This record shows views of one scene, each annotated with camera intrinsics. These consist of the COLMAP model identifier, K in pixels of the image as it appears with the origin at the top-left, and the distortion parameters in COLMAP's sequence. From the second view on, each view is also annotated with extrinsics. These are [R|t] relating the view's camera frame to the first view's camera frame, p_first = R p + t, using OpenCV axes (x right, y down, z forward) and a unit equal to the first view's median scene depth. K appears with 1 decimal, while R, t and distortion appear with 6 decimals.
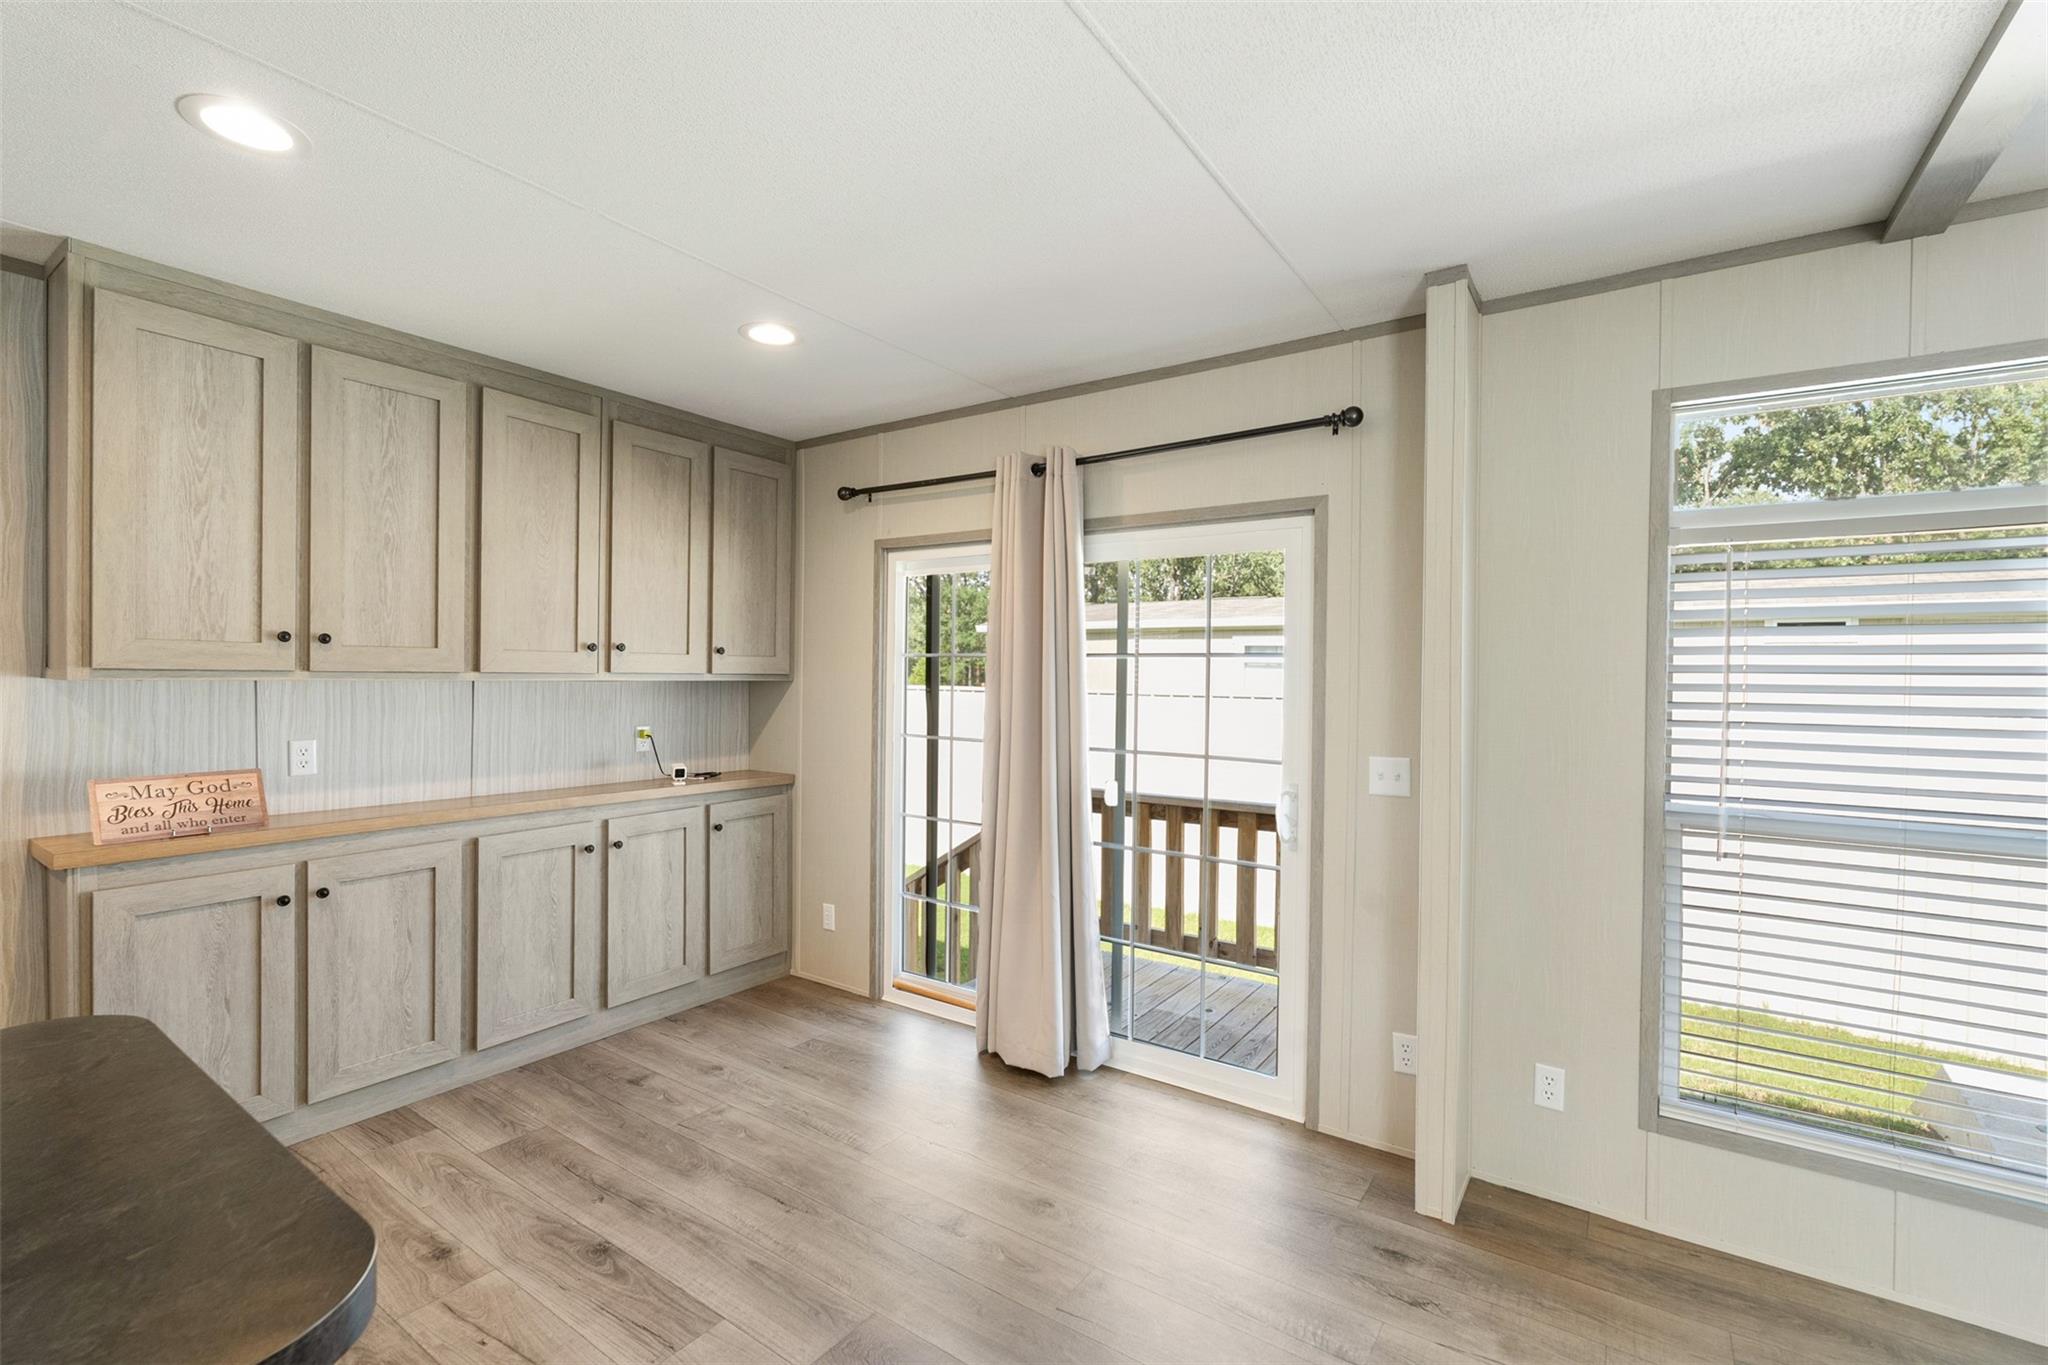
lens RADIAL K [[892.3, 0, 1022.4], [0, 892.3, 682.9], [0, 0, 1]] dist [0.003790, 0.000741]
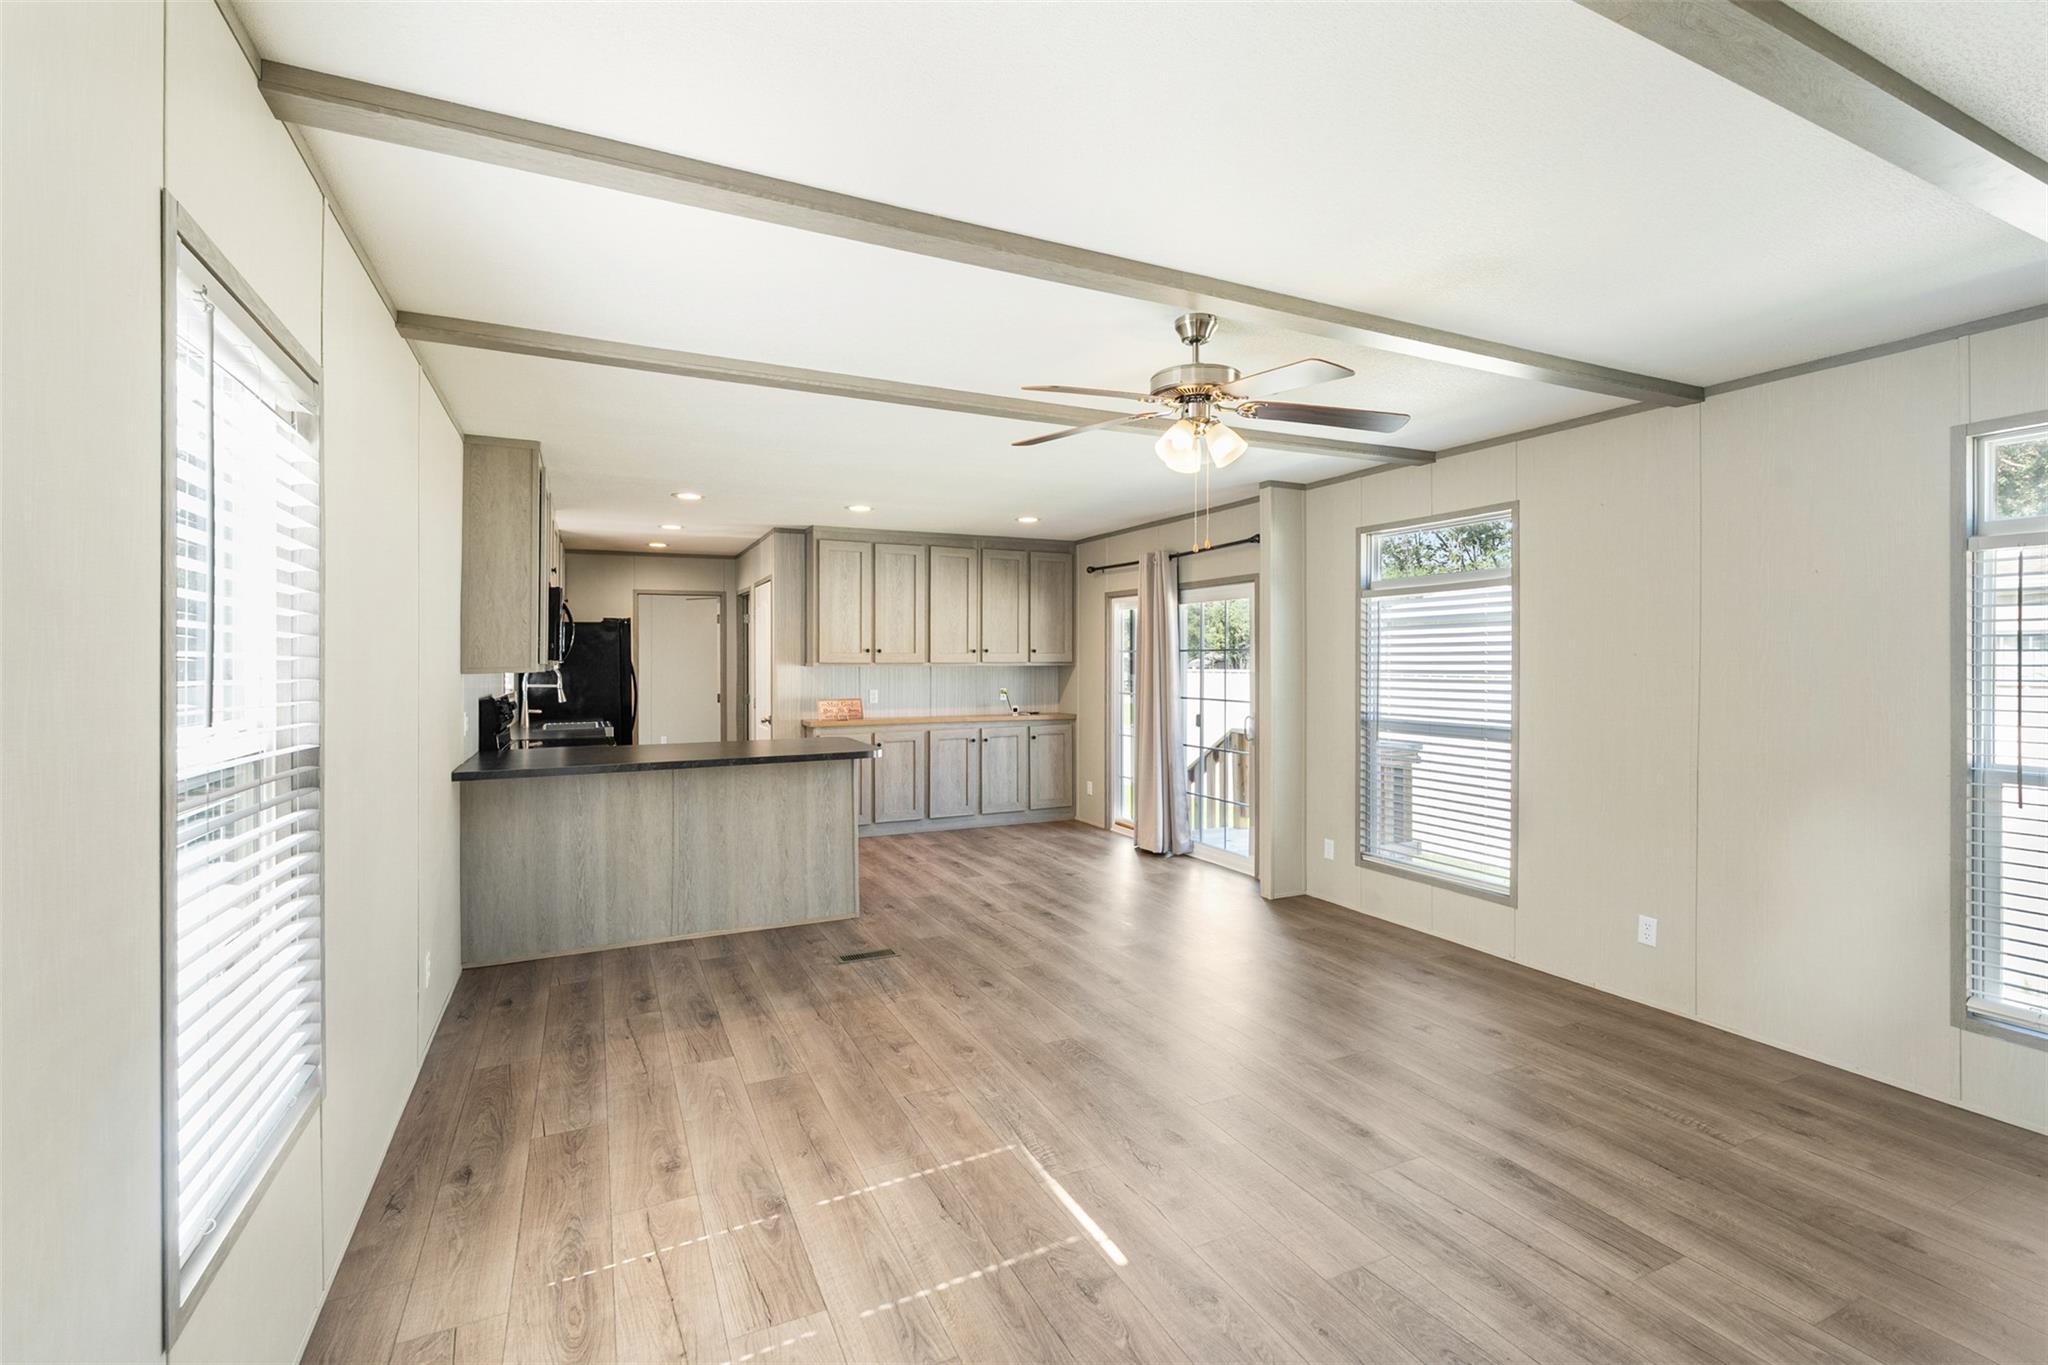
lens RADIAL K [[892.3, 0, 1023.9], [0, 892.3, 666.6], [0, 0, 1]] dist [0.003790, 0.000741]
pose [[0.871134, -0.008096, -0.490979, 0.722504], [0.005417, 0.999962, -0.006877, 0.015275], [0.491016, 0.003332, 0.871144, -0.887571]]
